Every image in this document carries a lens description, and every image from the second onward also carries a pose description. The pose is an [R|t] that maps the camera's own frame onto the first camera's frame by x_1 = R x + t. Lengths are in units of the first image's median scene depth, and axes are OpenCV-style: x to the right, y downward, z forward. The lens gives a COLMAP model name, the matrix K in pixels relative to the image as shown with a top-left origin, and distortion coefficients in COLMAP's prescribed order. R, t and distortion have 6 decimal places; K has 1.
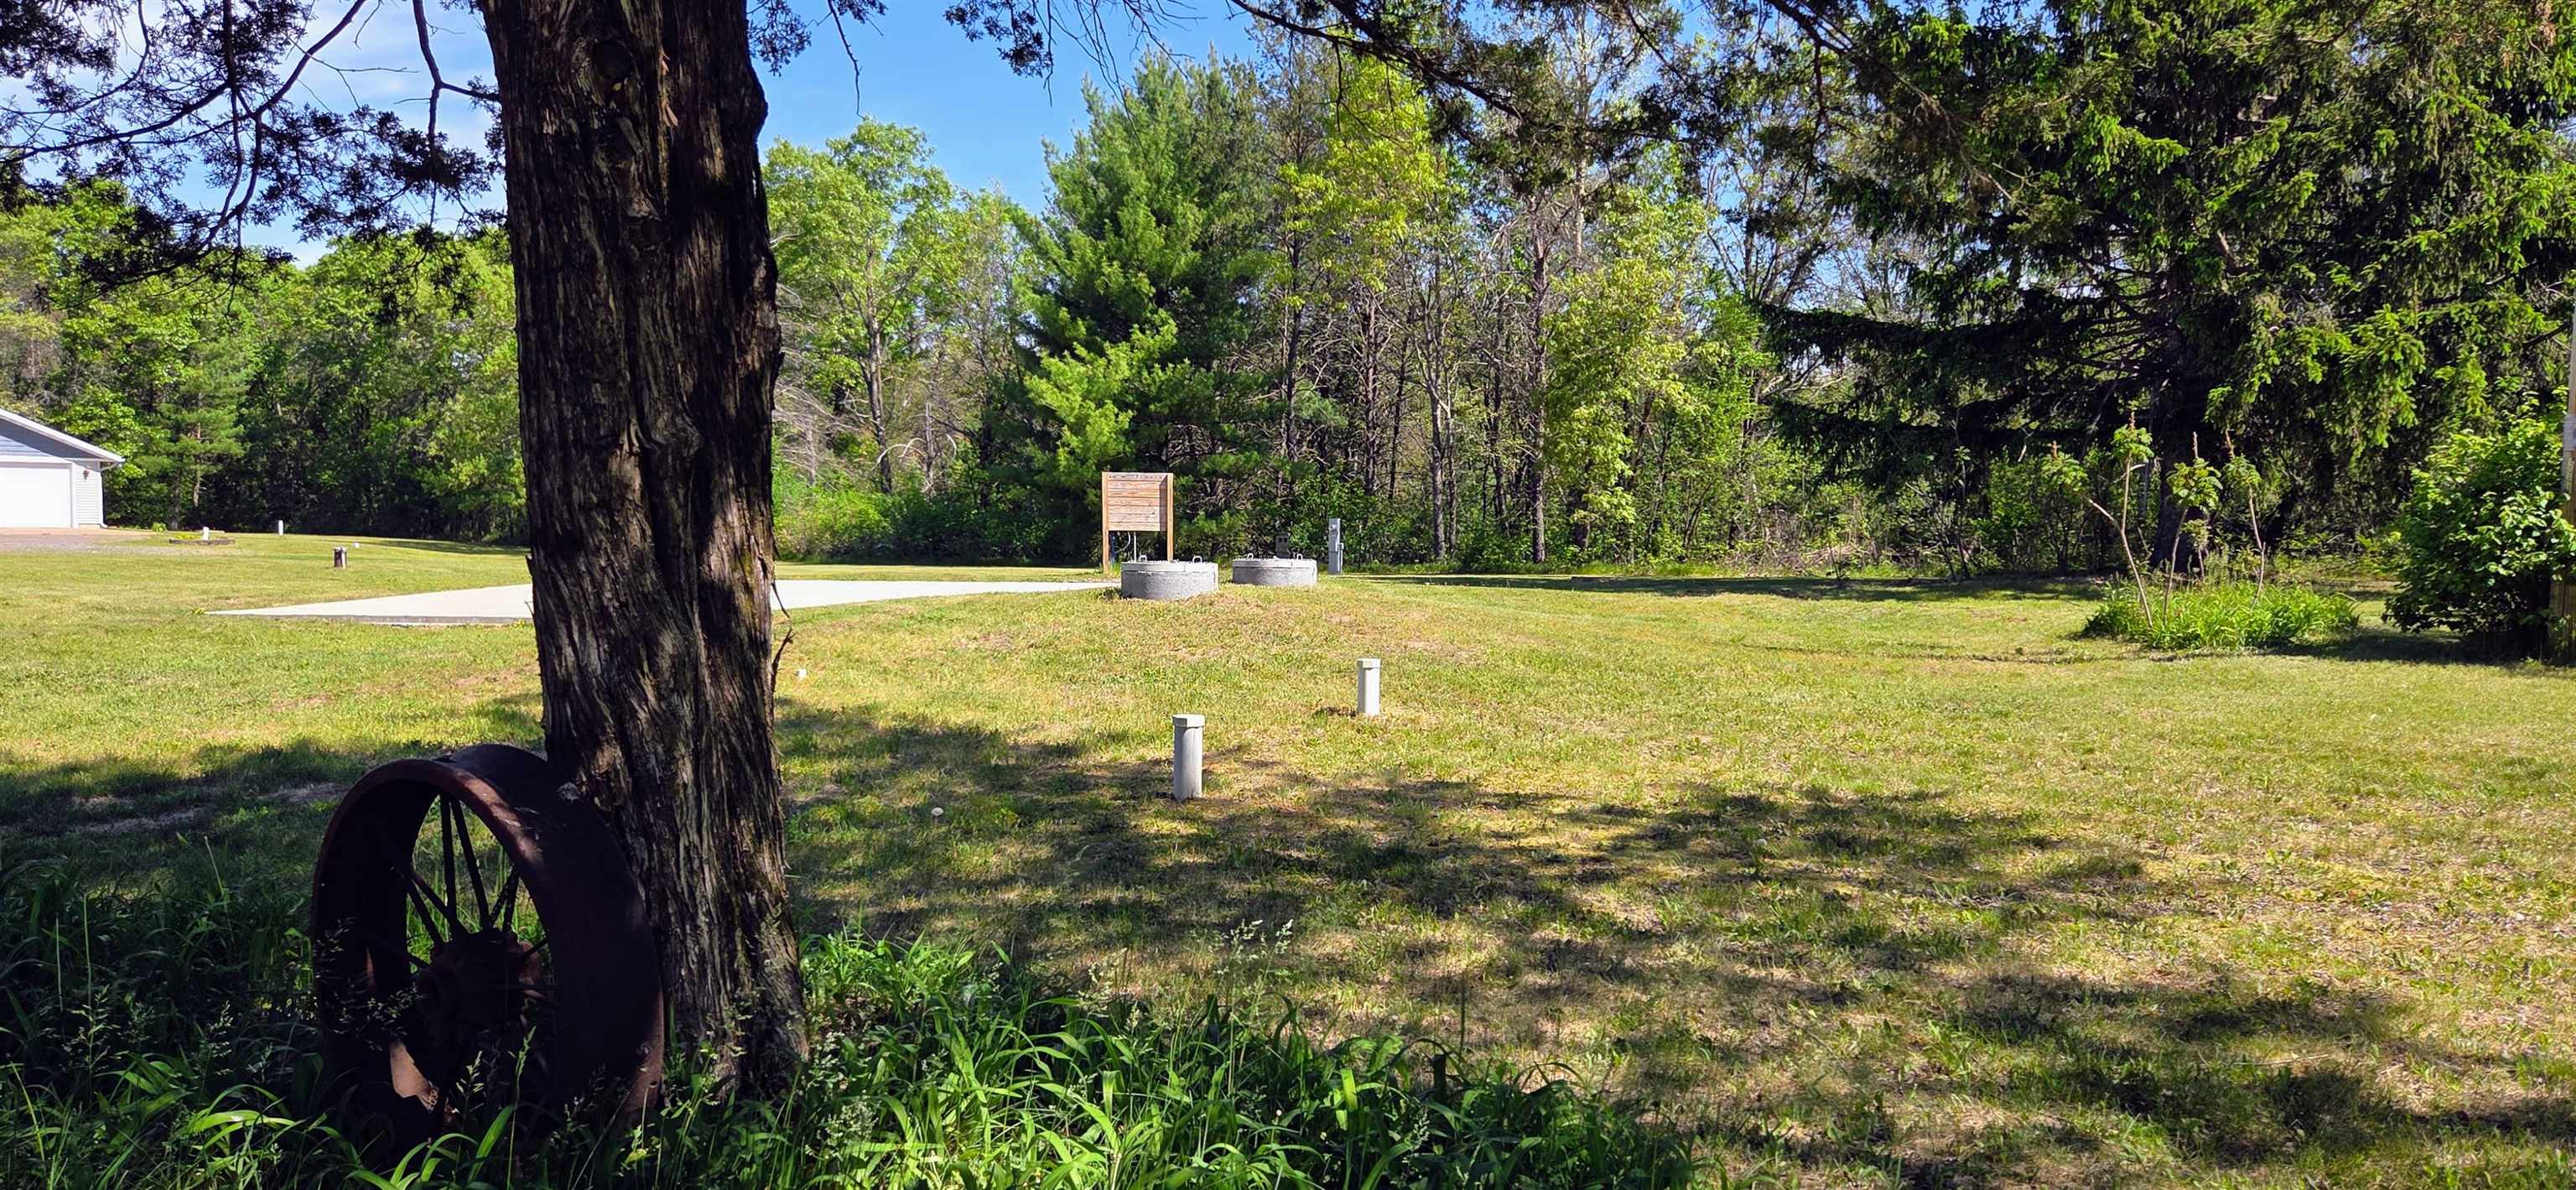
lens RADIAL K [[1739.6, 0, 1294.3], [0, 1739.6, 604.6], [0, 0, 1]] dist [0.068192, -0.050817]
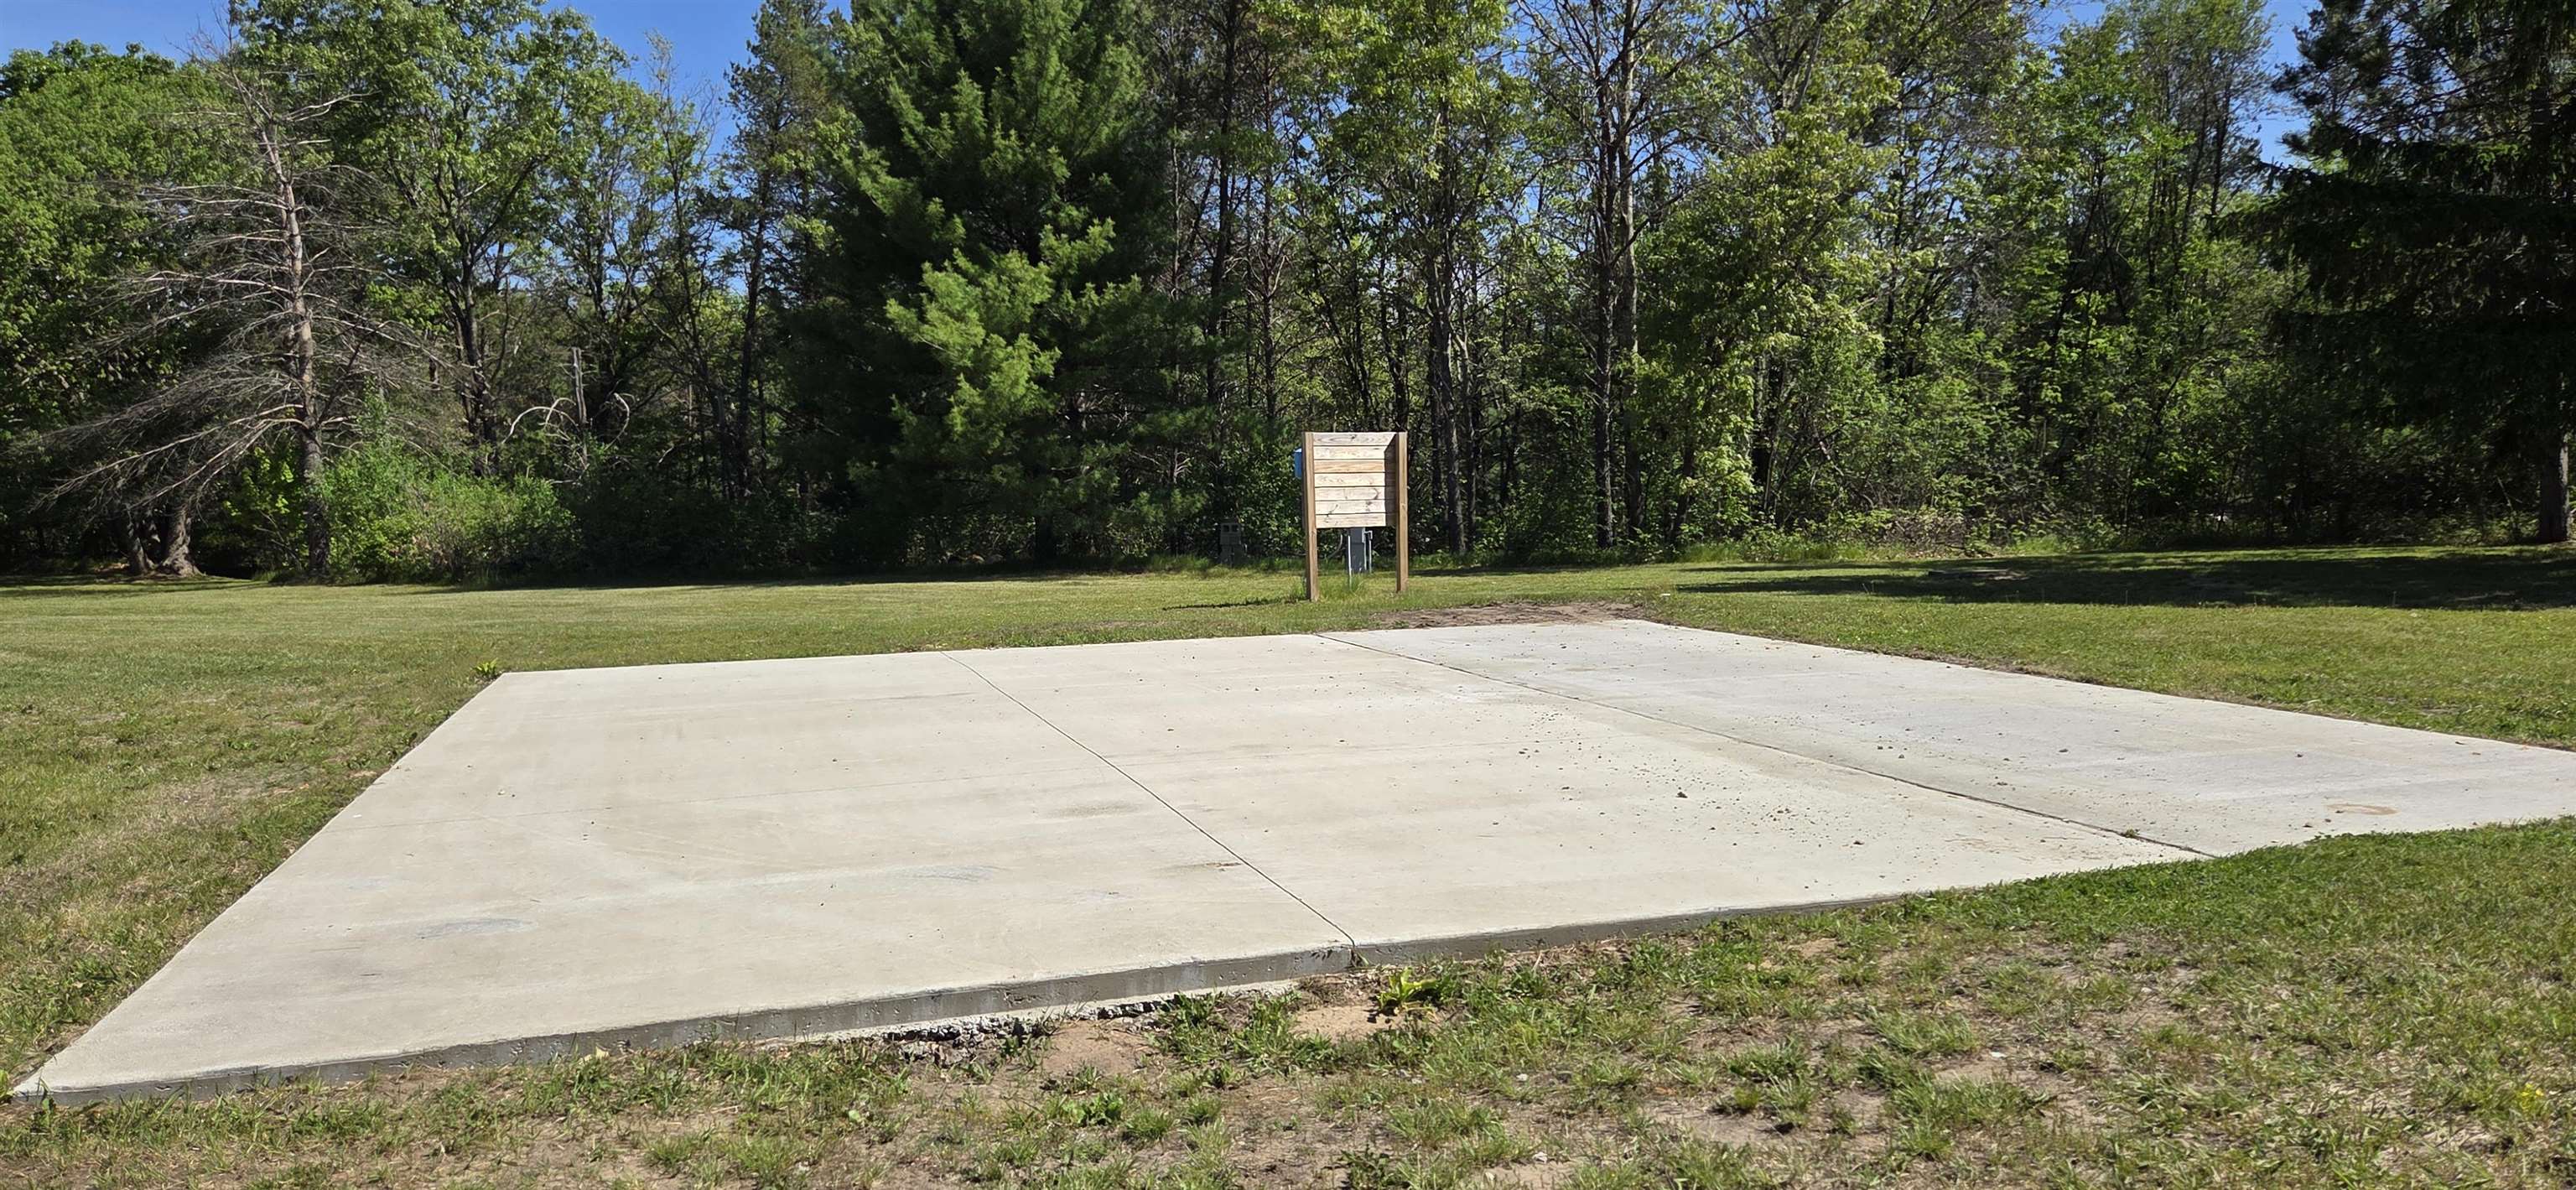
lens RADIAL K [[1739.6, 0, 1294.3], [0, 1739.6, 604.6], [0, 0, 1]] dist [0.068192, -0.050817]
pose [[0.944903, -0.046794, 0.323988, -0.230866], [0.042463, 0.998889, 0.020430, -0.020959], [-0.324584, -0.005547, 0.945841, 0.320274]]
